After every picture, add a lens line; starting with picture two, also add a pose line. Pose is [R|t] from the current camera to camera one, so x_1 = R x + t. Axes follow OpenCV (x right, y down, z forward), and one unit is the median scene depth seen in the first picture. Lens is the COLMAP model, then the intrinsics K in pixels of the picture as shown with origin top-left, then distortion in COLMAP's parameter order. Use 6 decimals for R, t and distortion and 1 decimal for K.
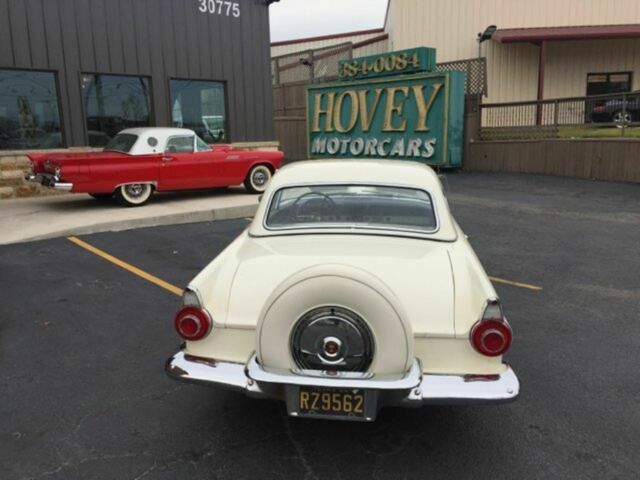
lens RADIAL K [[550.4, 0, 319.0], [0, 550.4, 234.9], [0, 0, 1]] dist [0.080956, -0.109491]
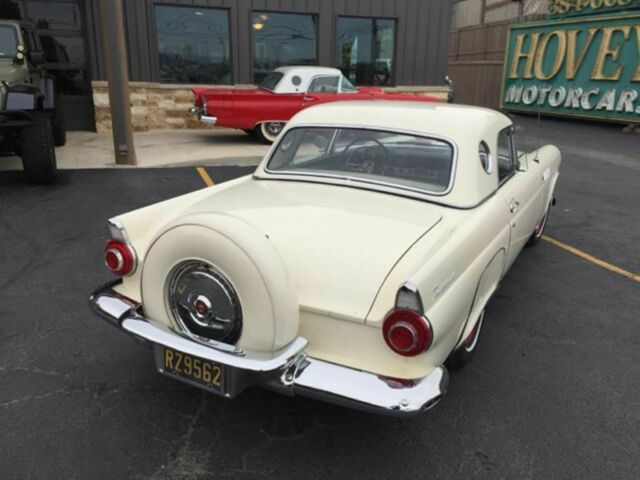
lens RADIAL K [[550.4, 0, 317.4], [0, 550.4, 238.6], [0, 0, 1]] dist [0.080956, -0.109491]
pose [[0.925448, 0.138114, -0.352803, 0.068008], [-0.103061, 0.987844, 0.116377, -0.003571], [0.364587, -0.071341, 0.928432, 0.036301]]
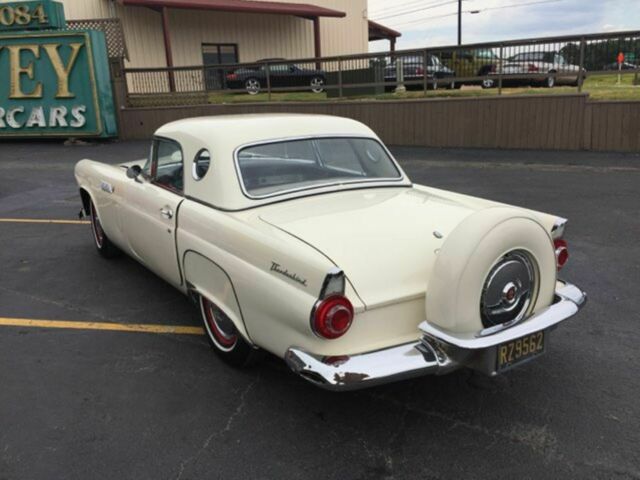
lens RADIAL K [[550.4, 0, 322.4], [0, 550.4, 233.4], [0, 0, 1]] dist [0.080956, -0.109491]
pose [[0.751719, -0.168129, 0.637692, -0.114102], [0.137820, 0.985656, 0.097407, -0.005226], [-0.644921, 0.014664, 0.764108, 0.066229]]
